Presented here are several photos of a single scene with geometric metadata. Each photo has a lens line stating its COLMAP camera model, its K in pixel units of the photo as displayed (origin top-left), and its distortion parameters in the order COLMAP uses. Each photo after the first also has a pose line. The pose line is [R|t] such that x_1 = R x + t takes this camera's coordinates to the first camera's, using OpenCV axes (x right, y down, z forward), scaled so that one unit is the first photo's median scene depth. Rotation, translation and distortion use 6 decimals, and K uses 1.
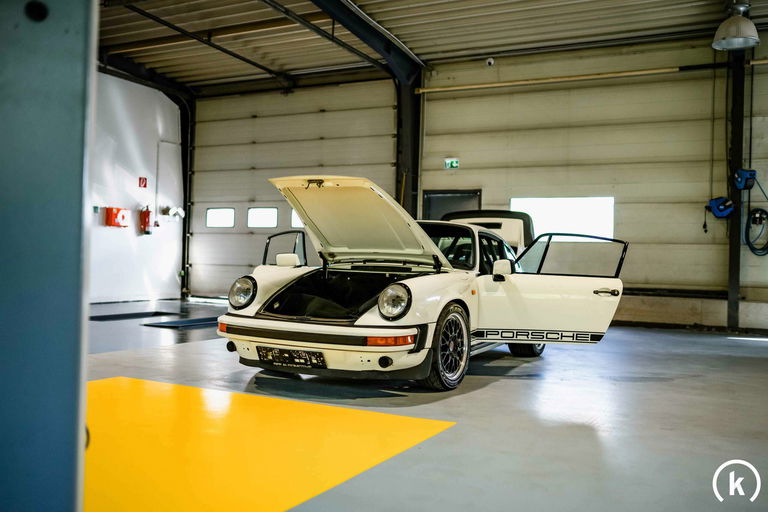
lens RADIAL K [[731.4, 0, 382.3], [0, 731.4, 261.1], [0, 0, 1]] dist [-0.029263, 0.000000]
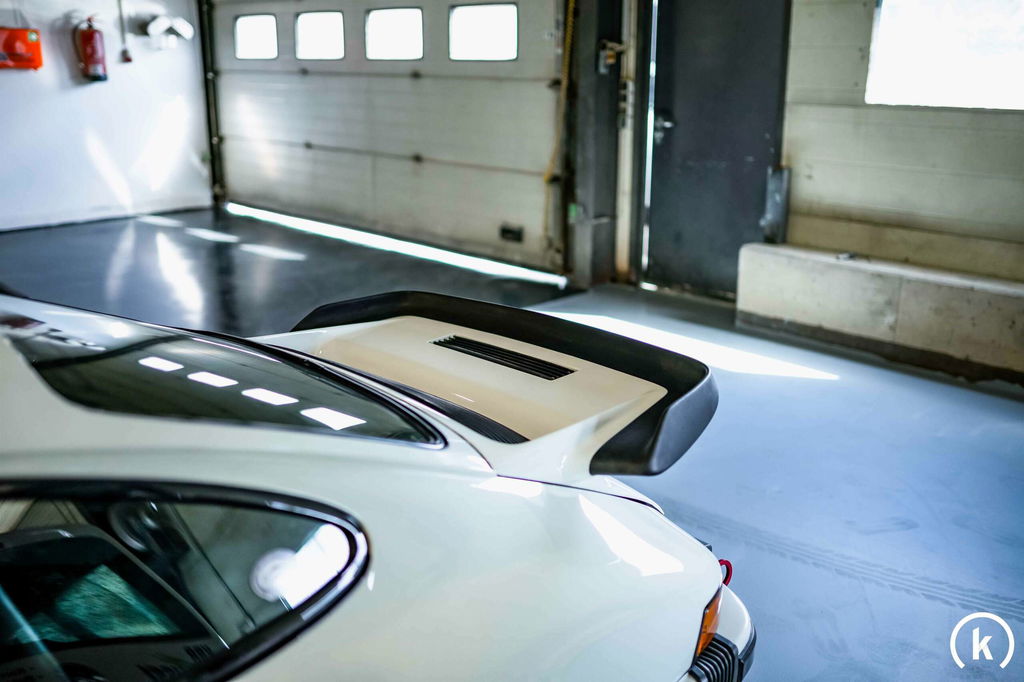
lens RADIAL K [[975.2, 0, 504.3], [0, 975.2, 347.0], [0, 0, 1]] dist [-0.029263, 0.000000]
pose [[0.945796, 0.074566, -0.316086, 0.170151], [0.015788, 0.961577, 0.274080, -0.045908], [0.324378, -0.264214, 0.908278, 0.552860]]
